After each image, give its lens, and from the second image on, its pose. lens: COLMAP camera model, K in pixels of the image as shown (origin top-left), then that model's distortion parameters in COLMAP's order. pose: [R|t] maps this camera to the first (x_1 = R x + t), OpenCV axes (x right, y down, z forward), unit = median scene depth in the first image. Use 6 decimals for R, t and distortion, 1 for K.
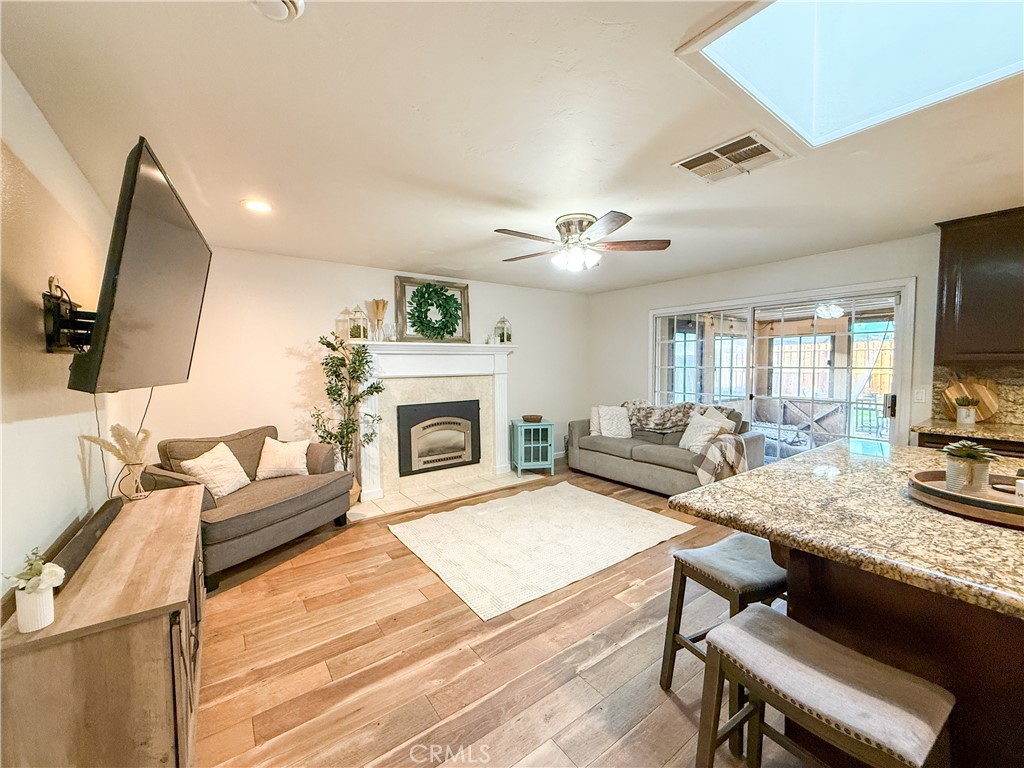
lens RADIAL K [[405.2, 0, 512.3], [0, 405.2, 384.6], [0, 0, 1]] dist [0.001063, 0.000662]
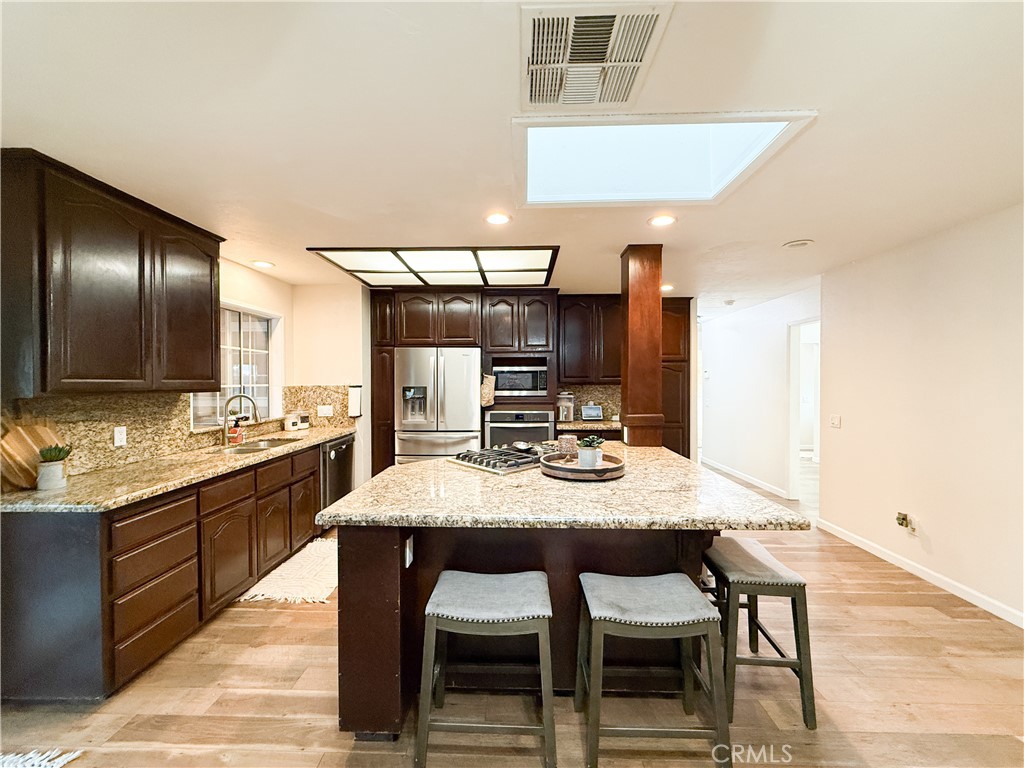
lens RADIAL K [[405.2, 0, 510.4], [0, 405.2, 384.5], [0, 0, 1]] dist [0.001063, 0.000662]
pose [[-0.790552, 0.001852, 0.612392, 0.367280], [0.040892, 0.997923, 0.049770, -0.149189], [-0.611028, 0.064388, -0.788986, 2.314125]]
